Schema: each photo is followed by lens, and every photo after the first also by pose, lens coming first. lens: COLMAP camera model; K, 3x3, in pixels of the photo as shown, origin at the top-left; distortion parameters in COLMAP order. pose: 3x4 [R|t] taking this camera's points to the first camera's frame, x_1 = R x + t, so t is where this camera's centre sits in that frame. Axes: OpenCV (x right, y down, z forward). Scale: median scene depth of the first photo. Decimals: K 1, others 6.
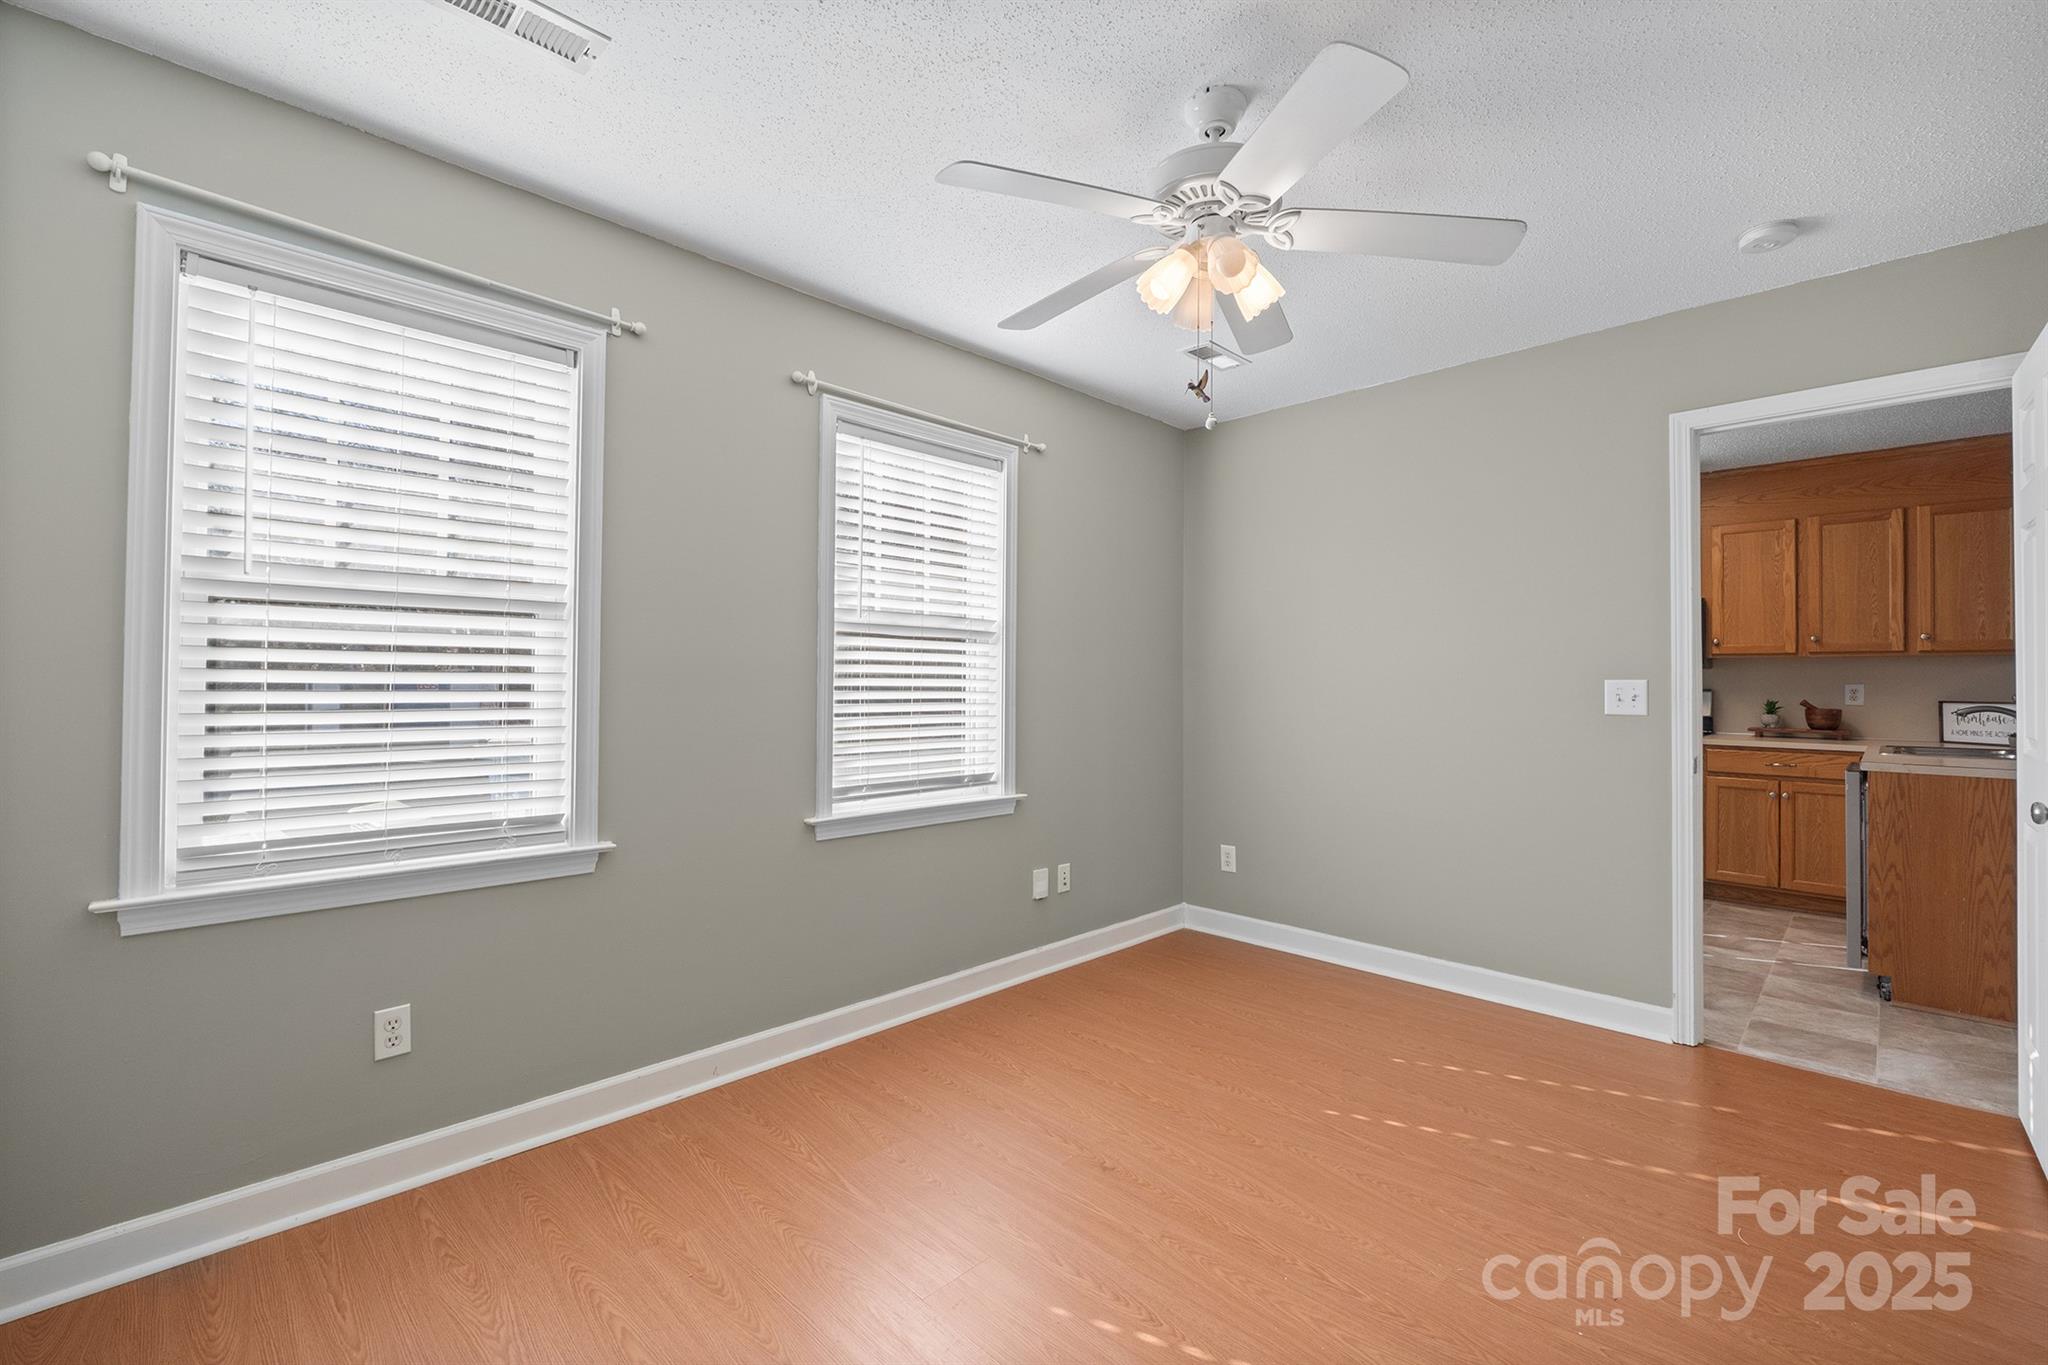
lens RADIAL K [[888.6, 0, 1025.6], [0, 888.6, 660.5], [0, 0, 1]] dist [0.001653, -0.000081]
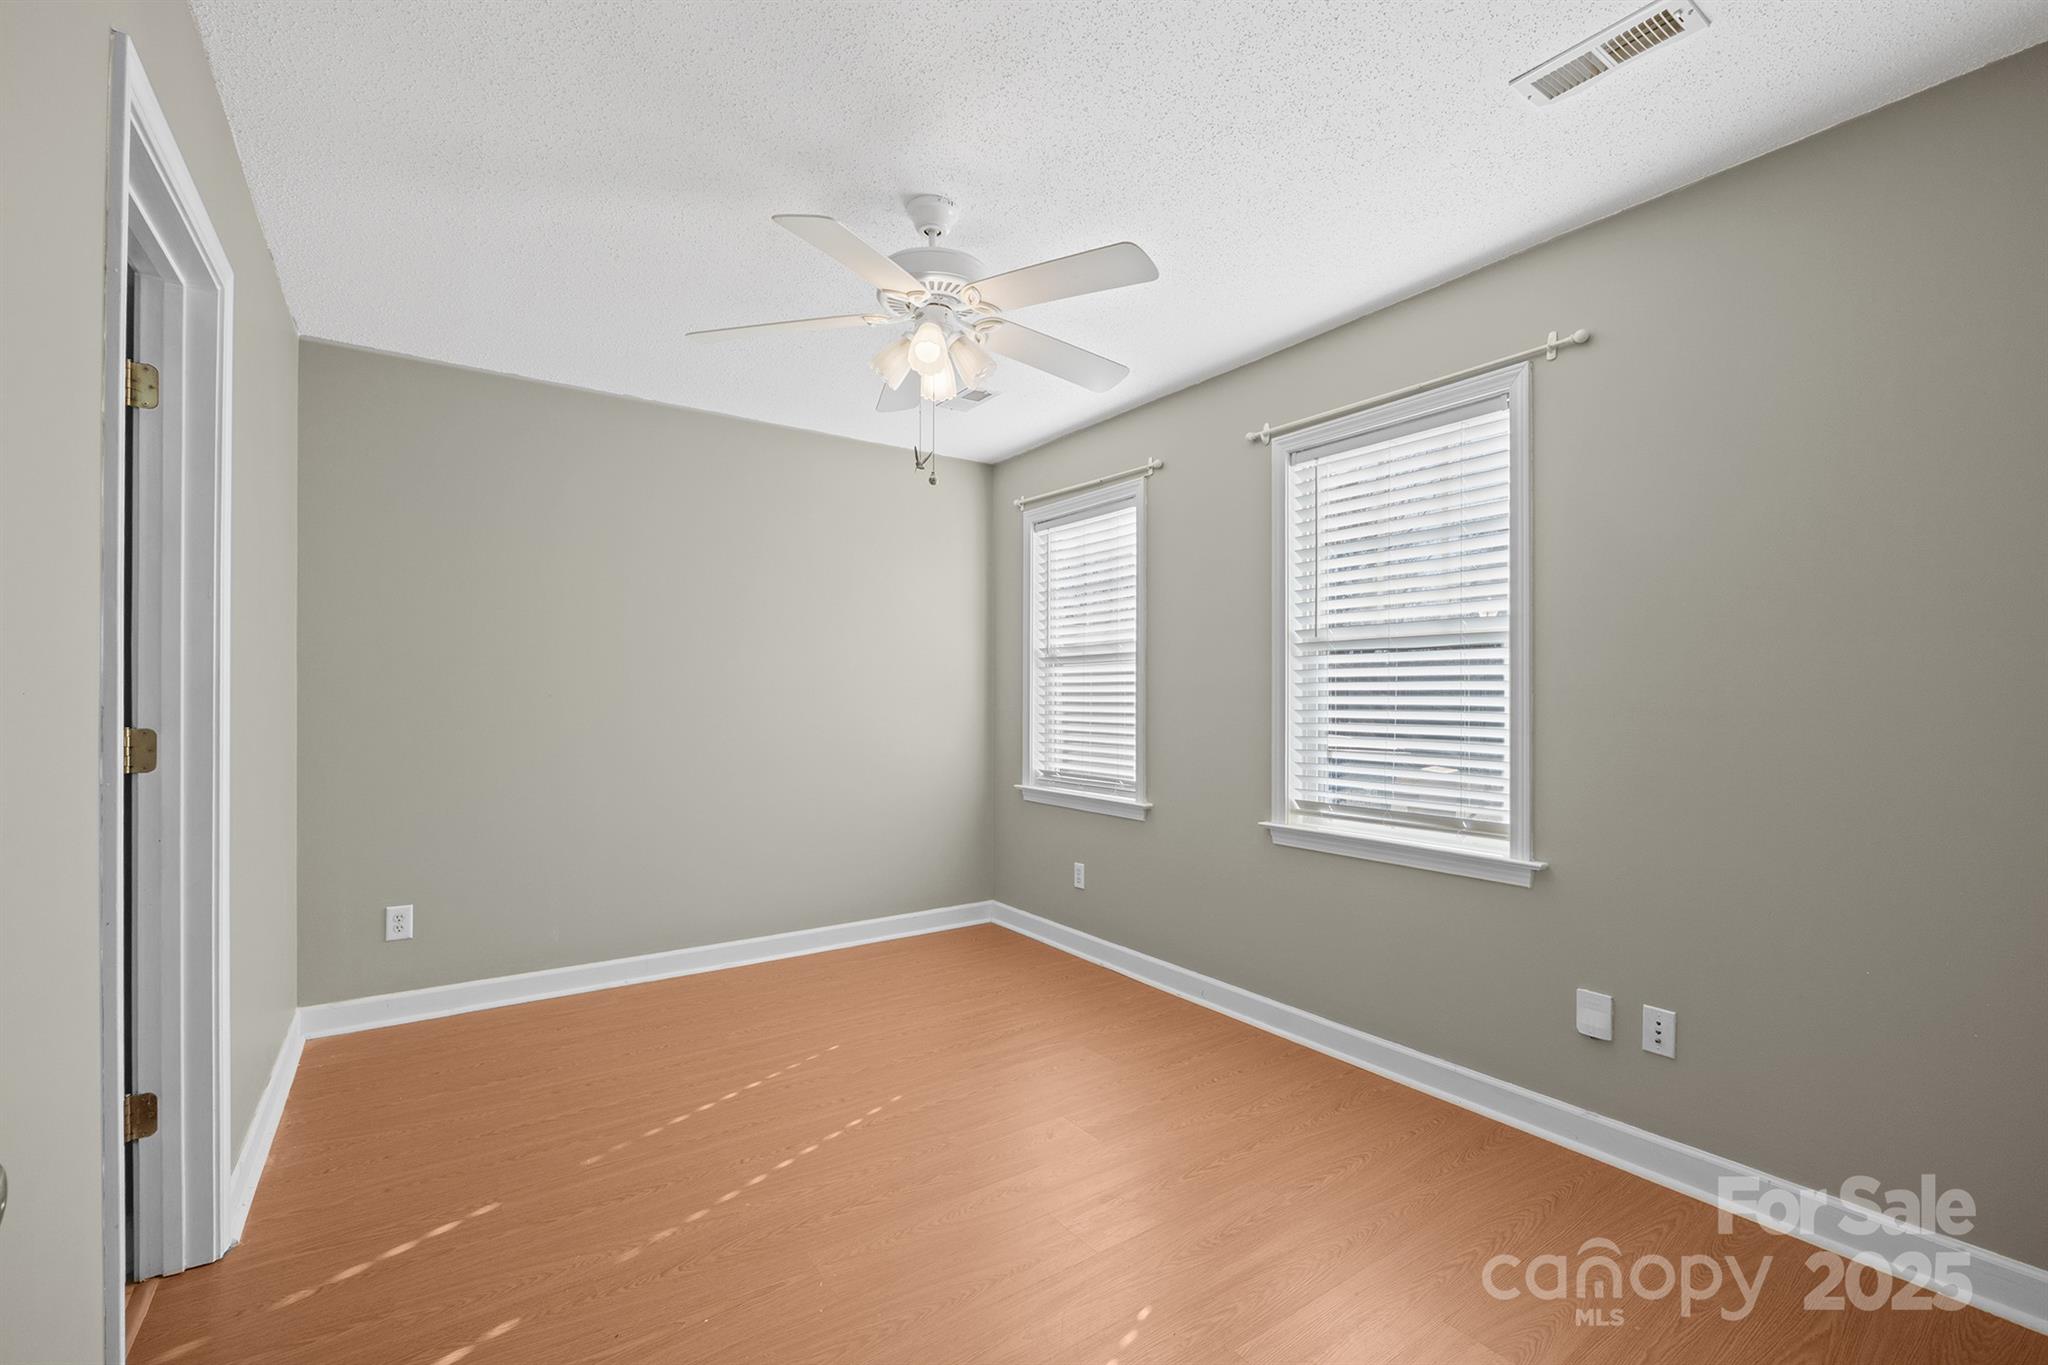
lens RADIAL K [[868.9, 0, 1032.1], [0, 868.9, 697.8], [0, 0, 1]] dist [-0.001763, -0.000294]
pose [[-0.179471, -0.010741, -0.983705, 1.284967], [0.017834, 0.999741, -0.014170, 0.044750], [0.983602, -0.020087, -0.179232, 1.302446]]
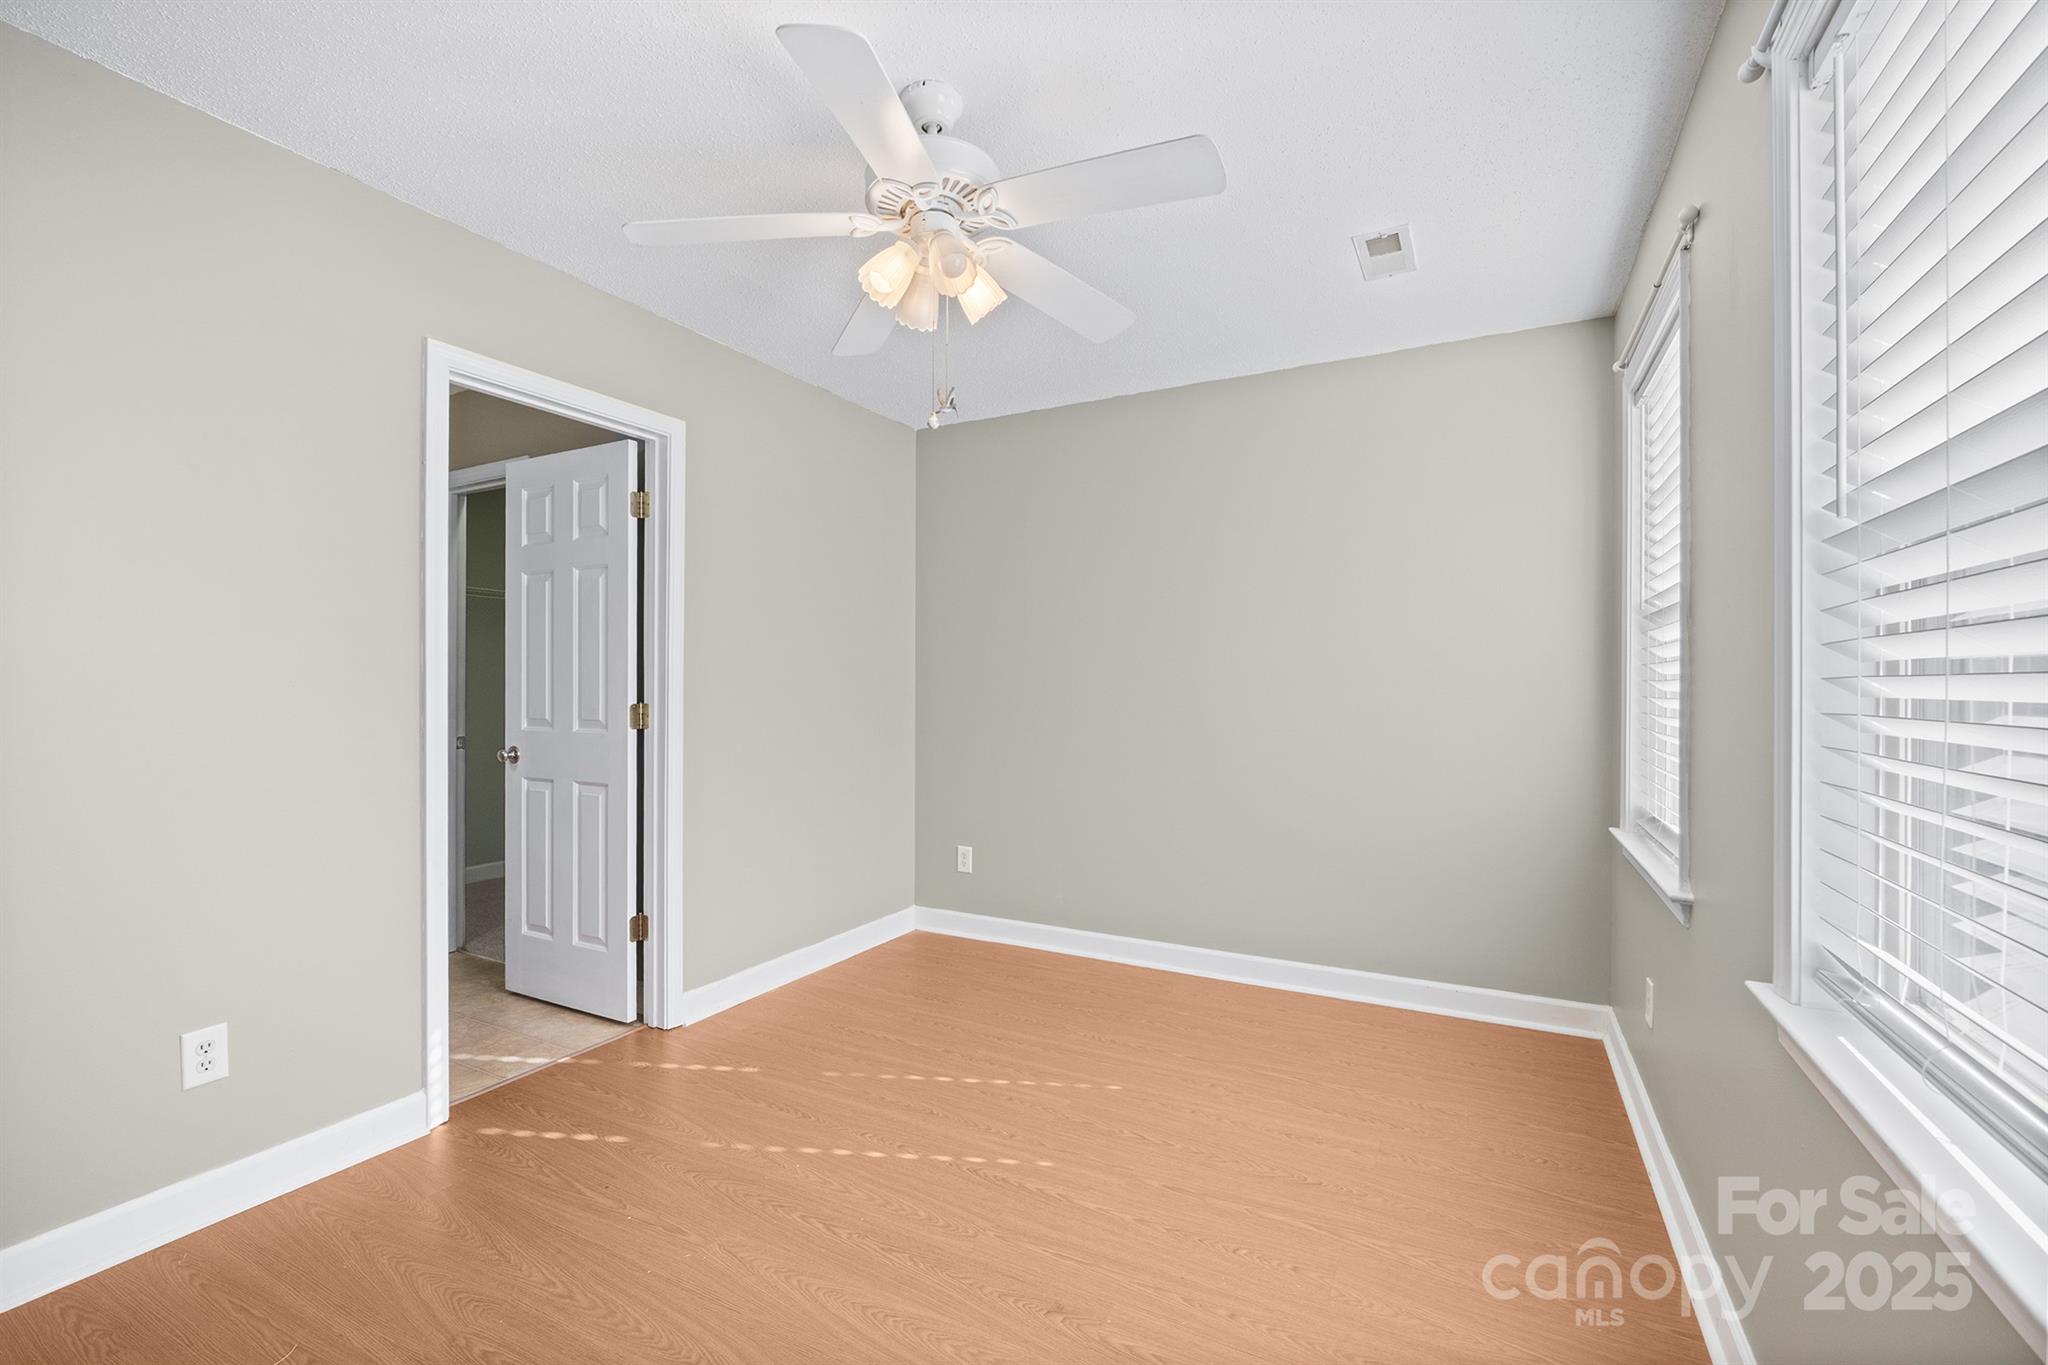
lens RADIAL K [[855.8, 0, 1023.4], [0, 855.8, 691.6], [0, 0, 1]] dist [0.001299, 0.000089]
pose [[-0.958743, -0.011166, -0.284056, 0.370448], [-0.004801, 0.999722, -0.023092, 0.057120], [0.284235, -0.020776, -0.958530, 1.890145]]
